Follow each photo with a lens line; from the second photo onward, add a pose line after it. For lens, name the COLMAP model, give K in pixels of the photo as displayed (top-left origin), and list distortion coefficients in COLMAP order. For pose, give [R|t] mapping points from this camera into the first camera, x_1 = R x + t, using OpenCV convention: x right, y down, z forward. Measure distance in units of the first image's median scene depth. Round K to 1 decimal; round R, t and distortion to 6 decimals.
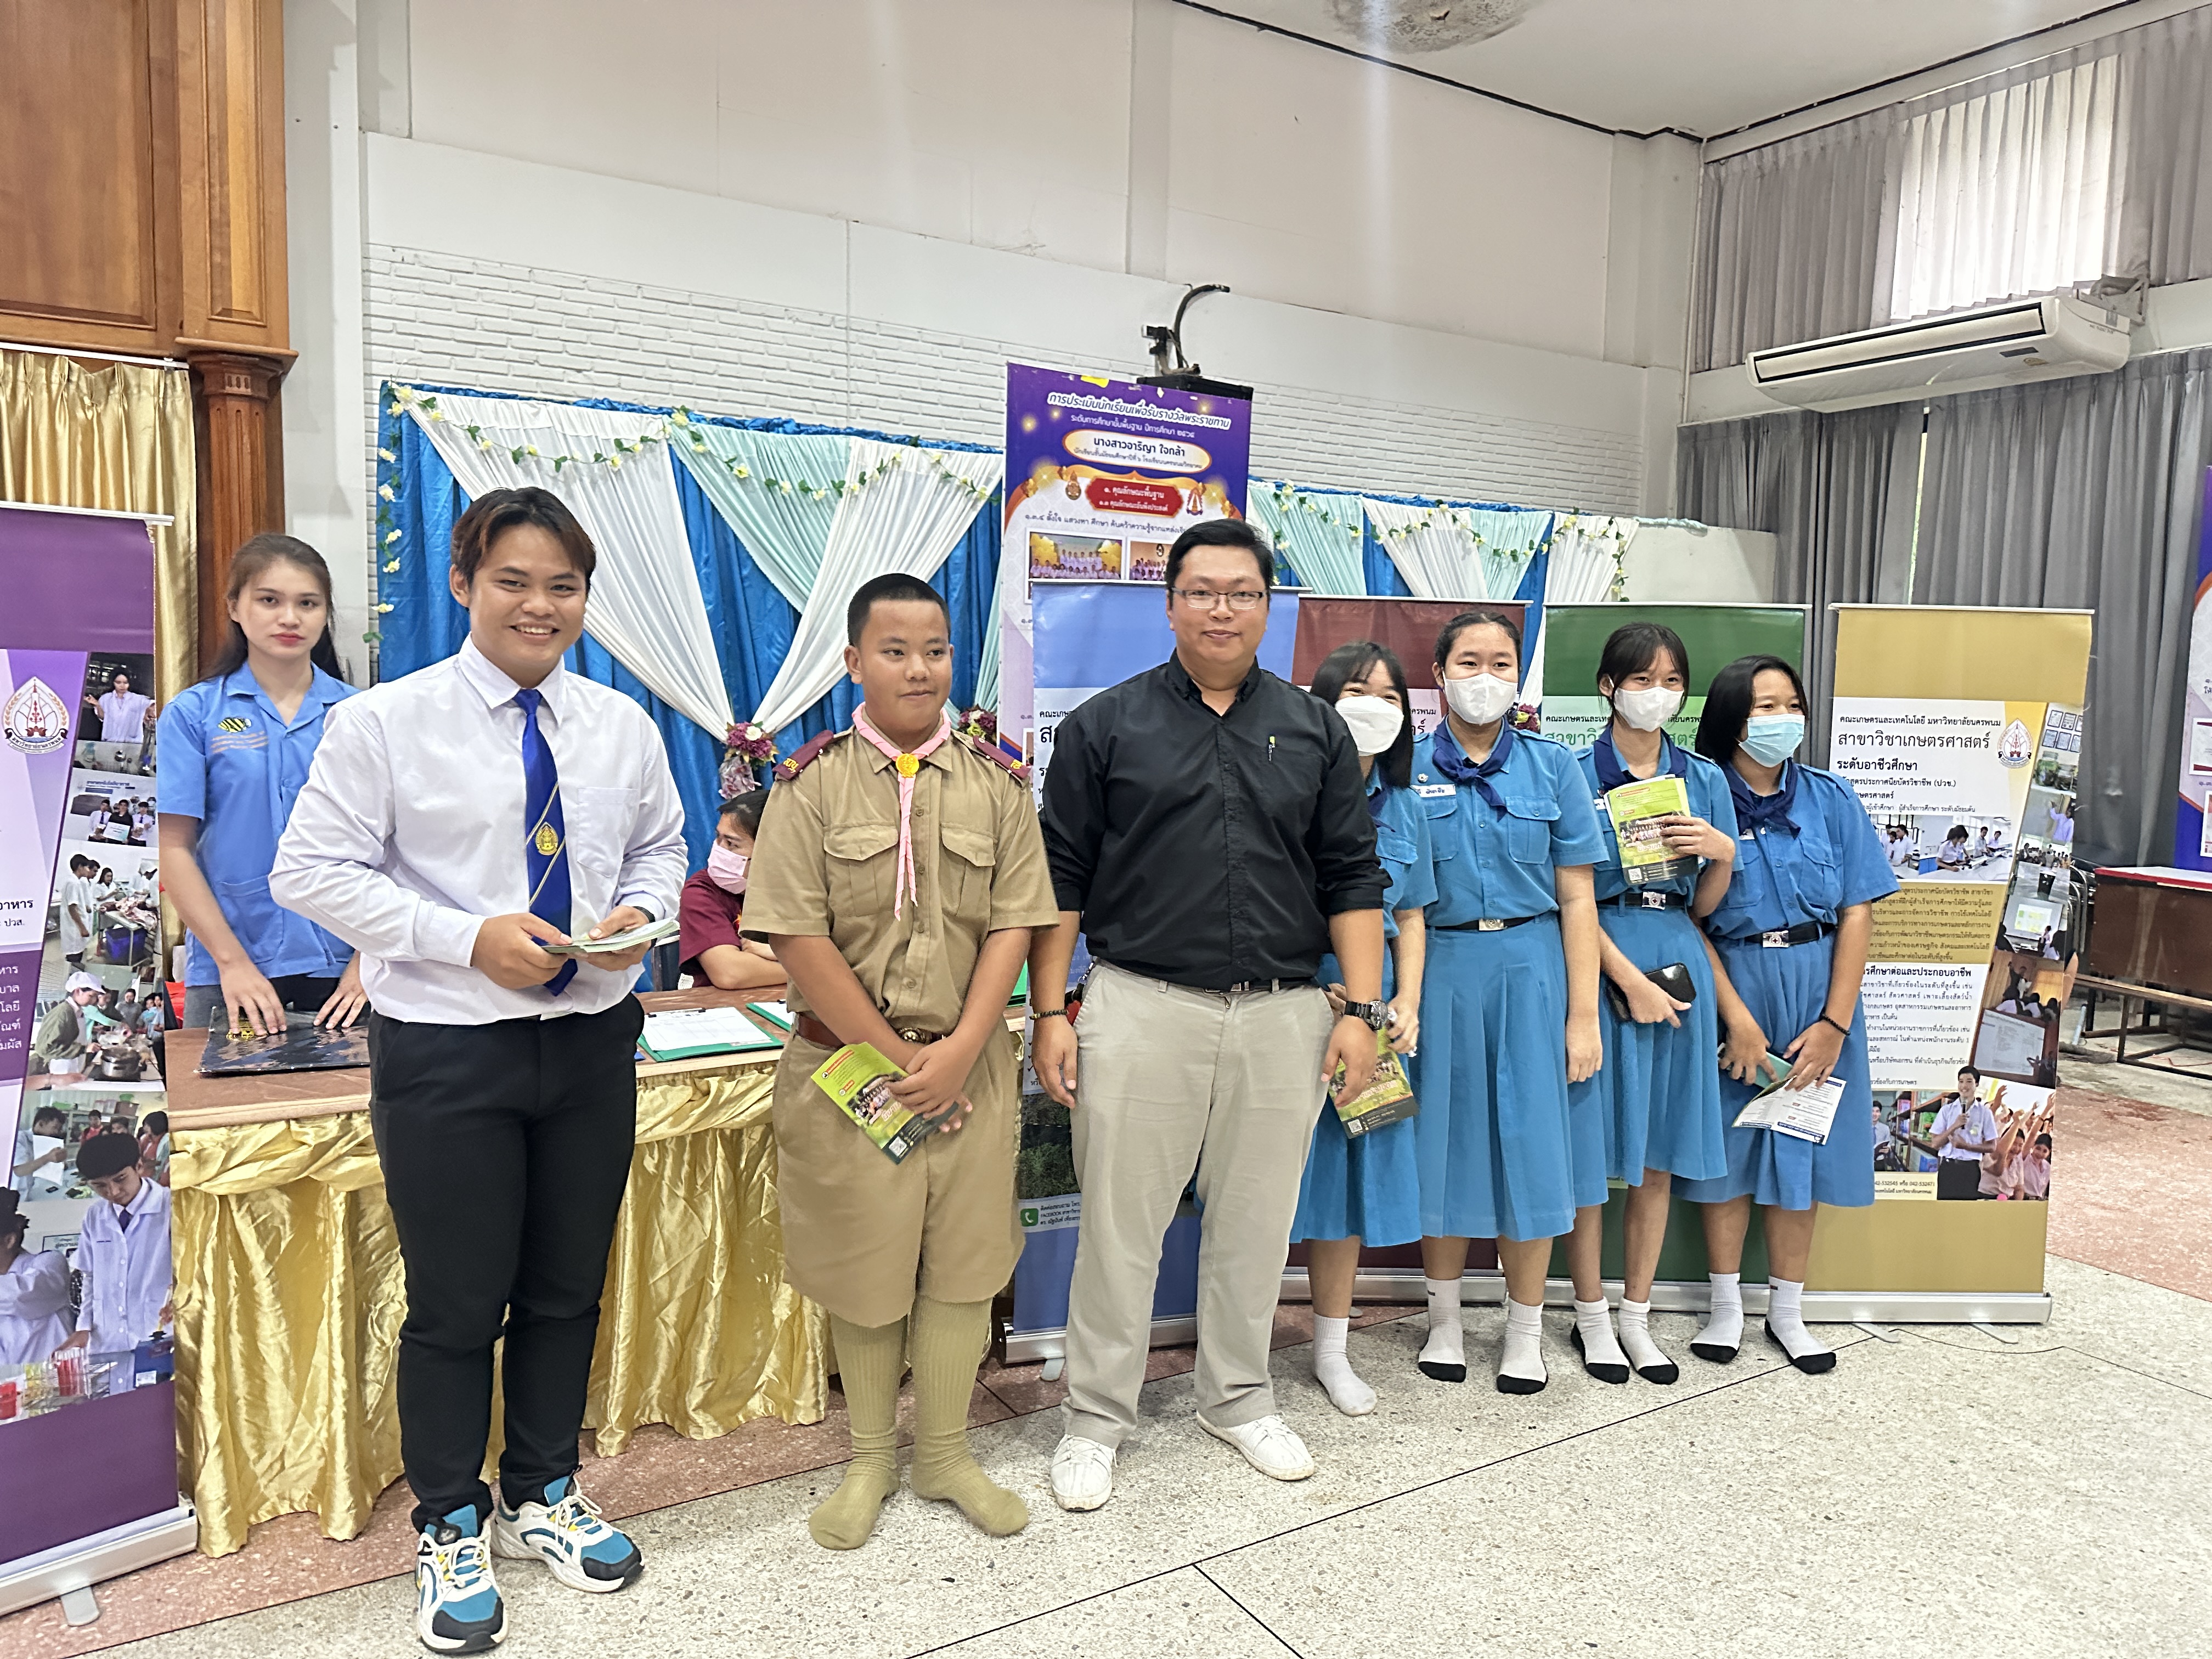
lens RADIAL K [[1559.7, 0, 1076.5], [0, 1559.7, 814.5], [0, 0, 1]] dist [0.023274, -0.001522]
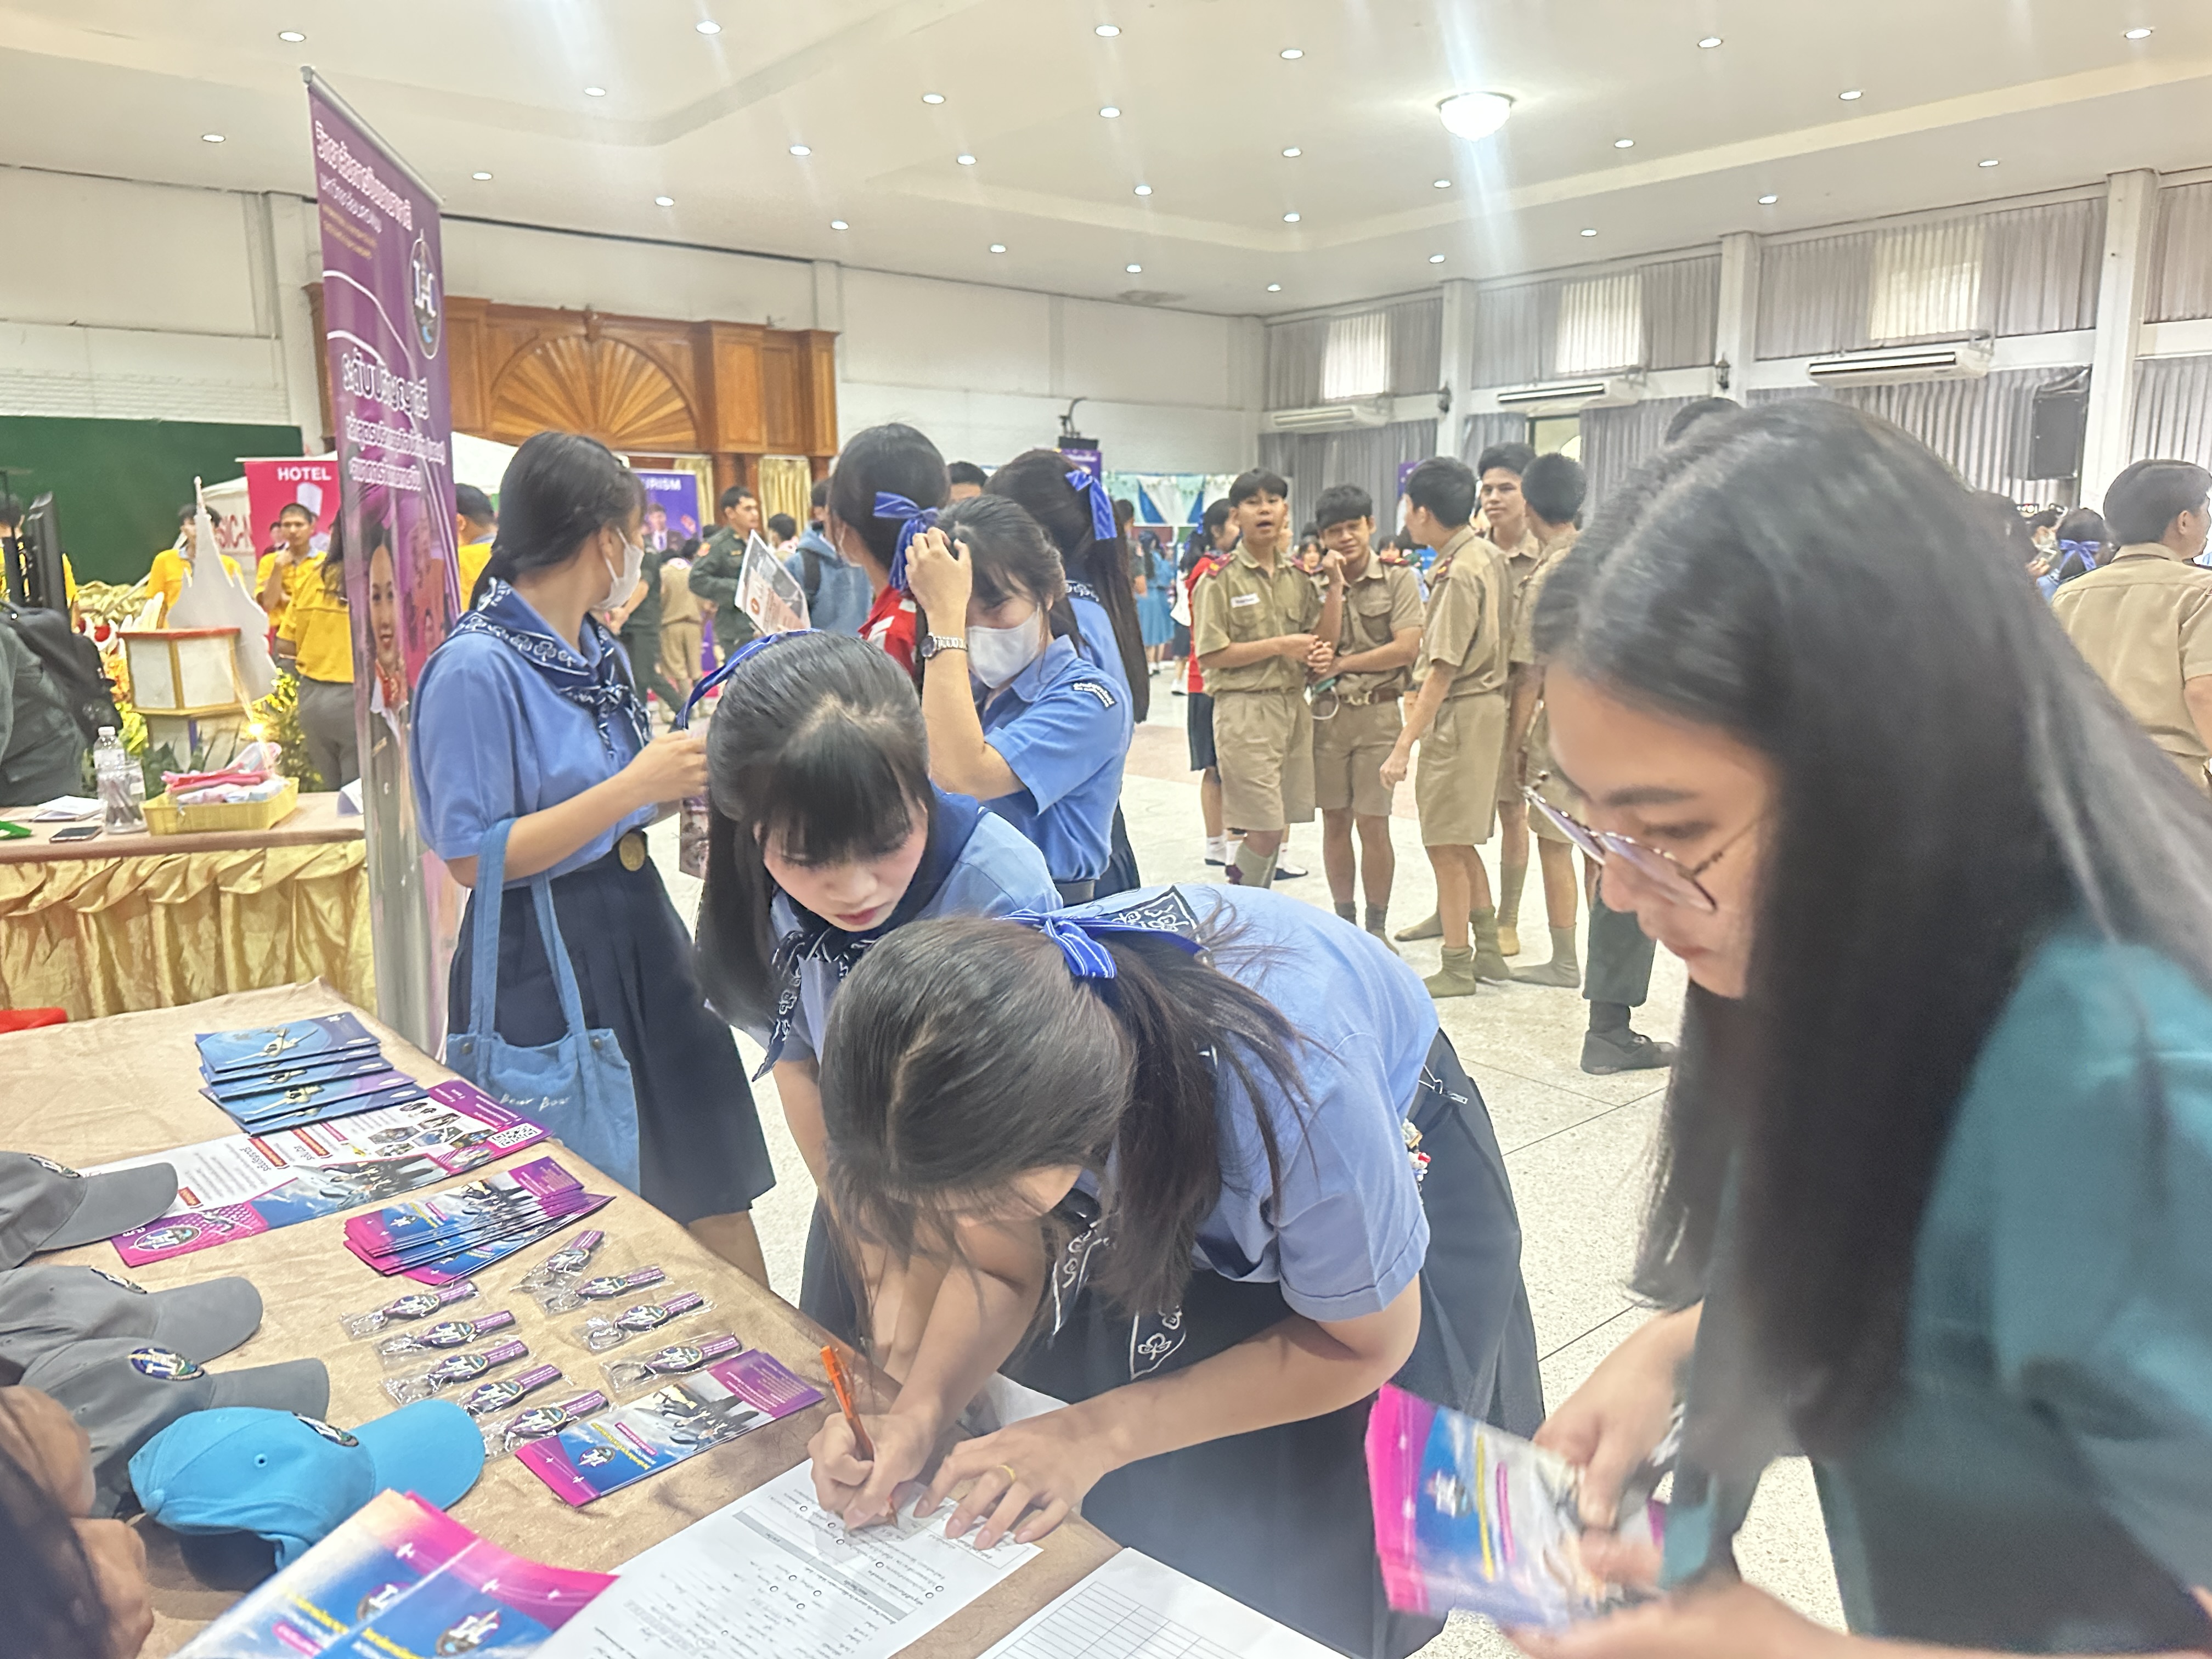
lens RADIAL K [[1518.9, 0, 1107.5], [0, 1518.9, 793.1], [0, 0, 1]] dist [0.215510, -0.322606]
pose [[0.985962, -0.053079, 0.158310, -0.632085], [0.040714, 0.995935, 0.080354, 0.274750], [-0.161932, -0.072781, 0.984114, -3.281079]]
